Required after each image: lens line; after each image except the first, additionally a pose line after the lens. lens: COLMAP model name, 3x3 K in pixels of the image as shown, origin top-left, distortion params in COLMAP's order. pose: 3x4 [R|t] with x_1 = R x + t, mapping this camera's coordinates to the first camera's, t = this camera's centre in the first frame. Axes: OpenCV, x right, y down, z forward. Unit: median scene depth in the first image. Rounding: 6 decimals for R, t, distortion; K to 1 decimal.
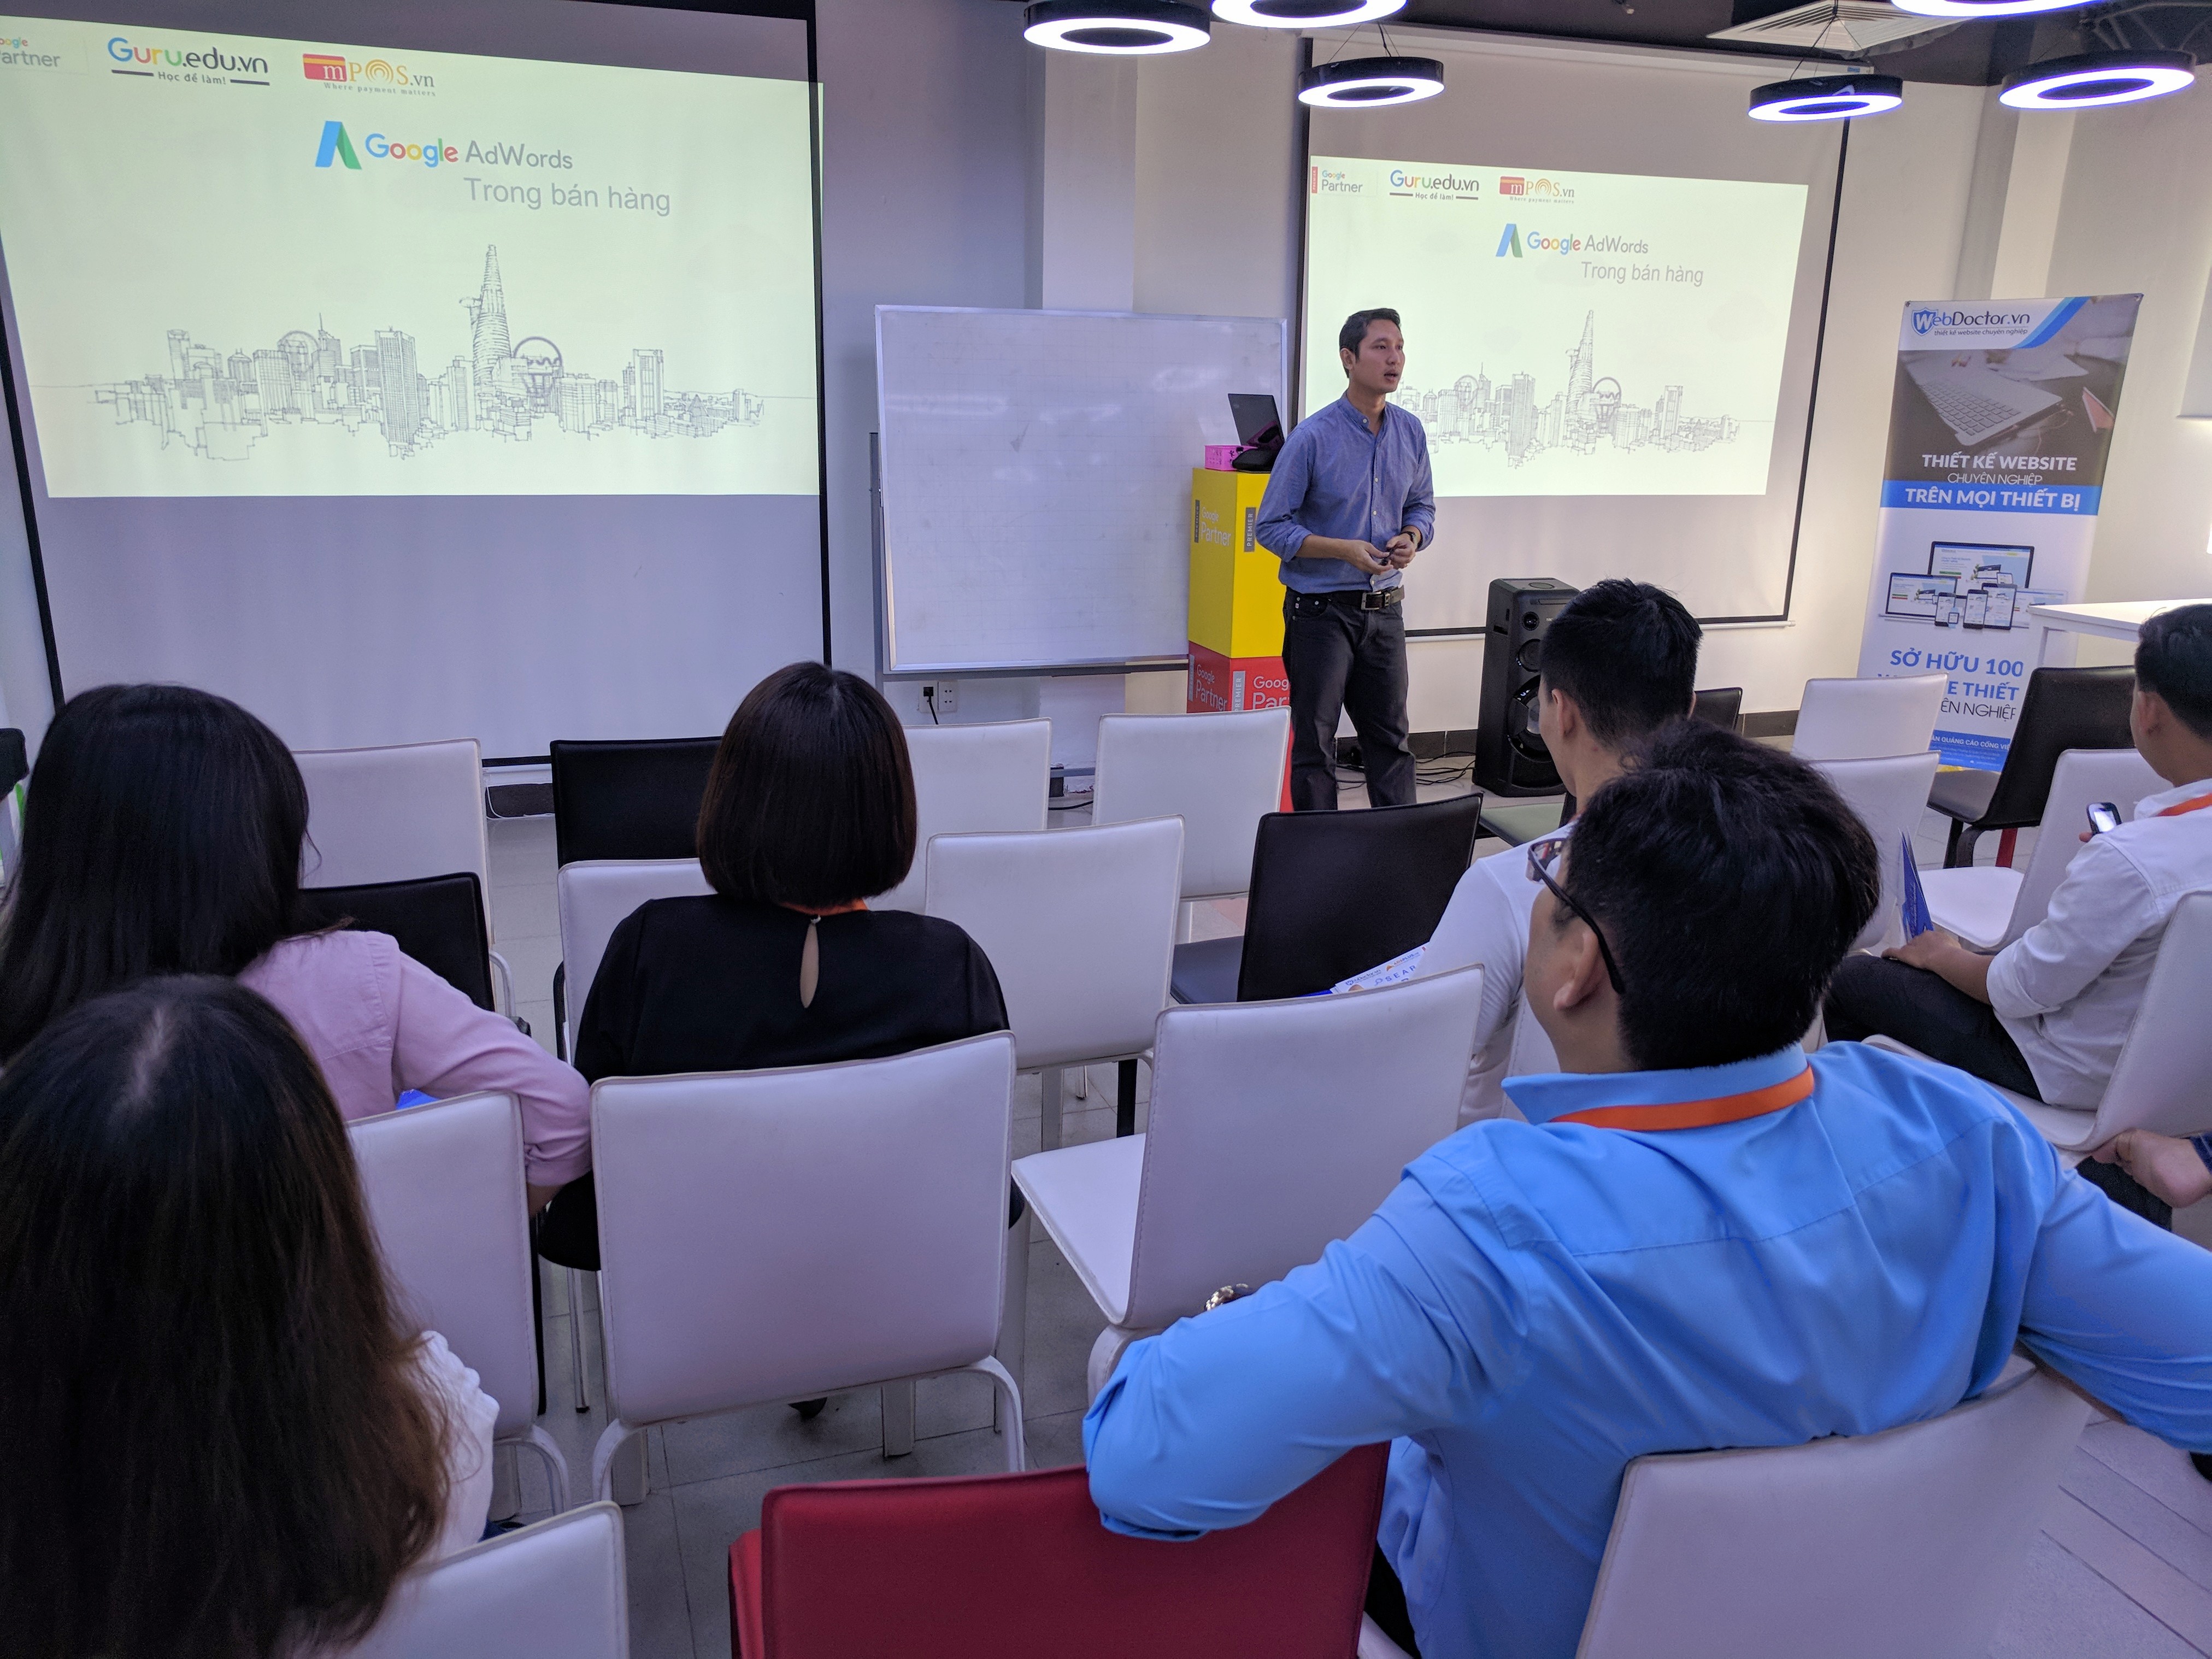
lens RADIAL K [[1647.9, 0, 1106.0], [0, 1647.9, 829.5], [0, 0, 1]] dist [-0.050208, 0.032931]
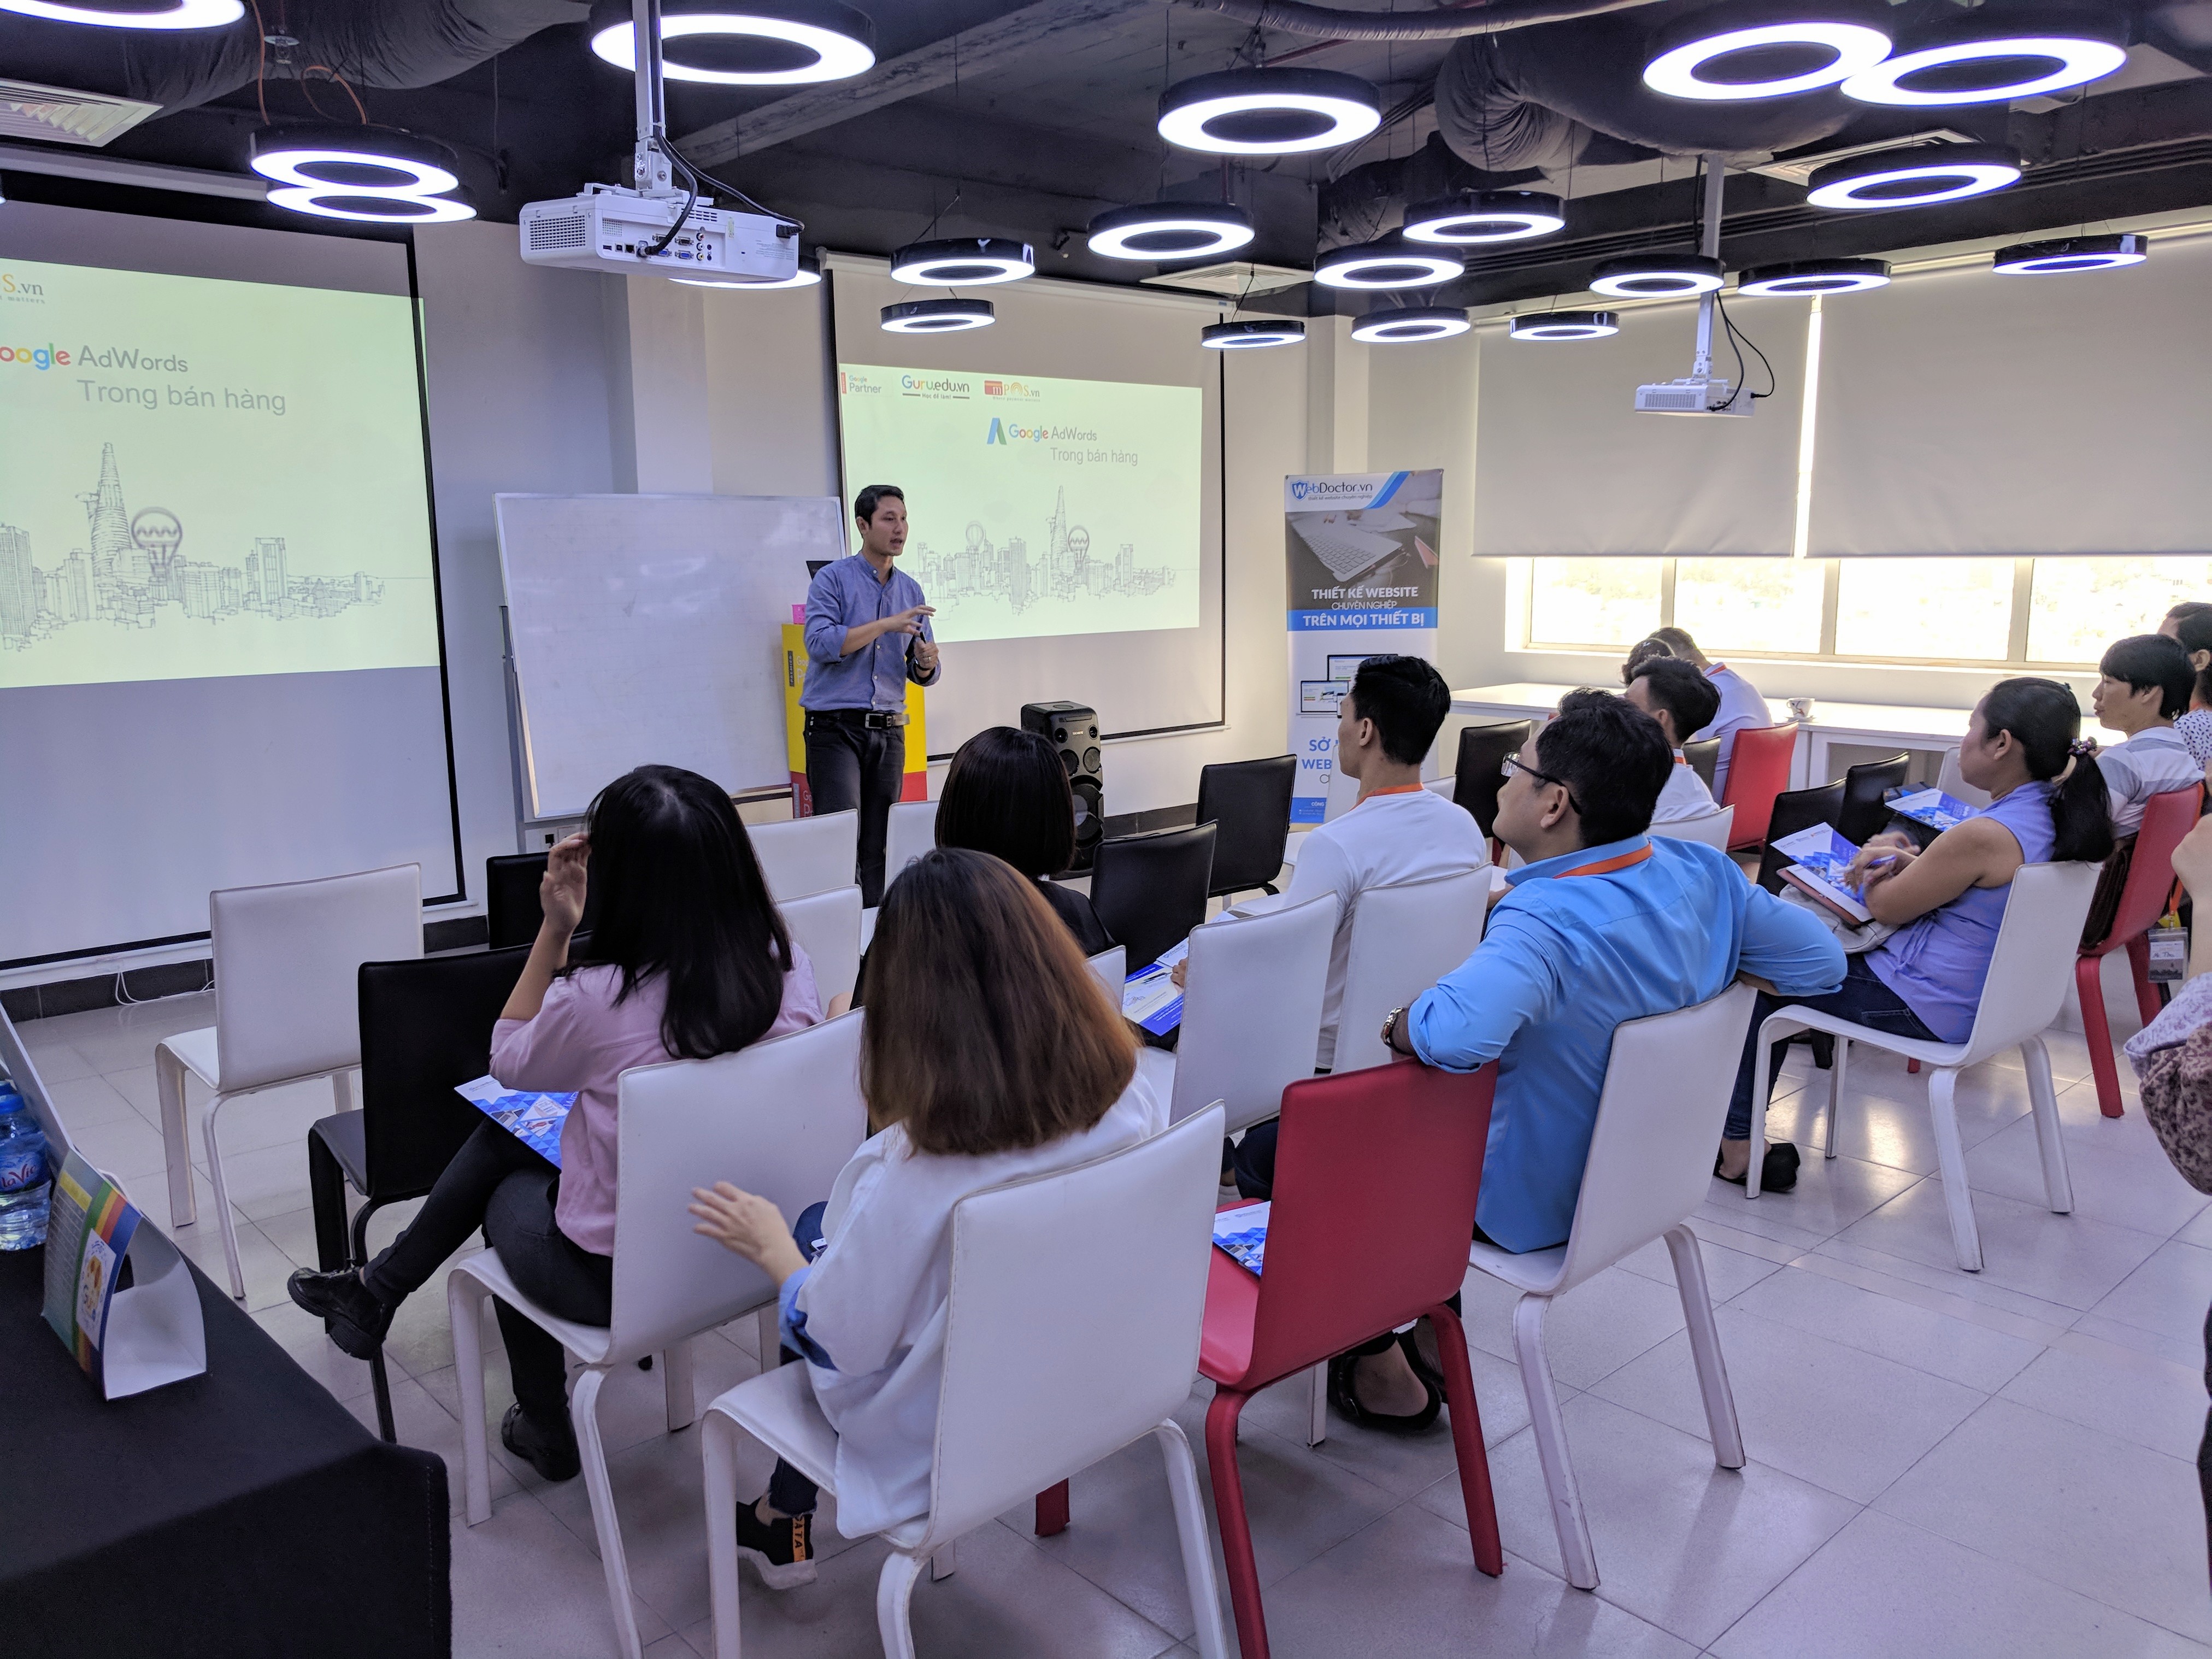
lens RADIAL K [[1669.7, 0, 1106.0], [0, 1669.7, 829.5], [0, 0, 1]] dist [-0.088115, 0.036483]
pose [[0.912689, -0.091291, 0.398328, -0.207853], [0.130777, 0.988717, -0.073050, 0.037120], [-0.387165, 0.118764, 0.914329, -0.137774]]
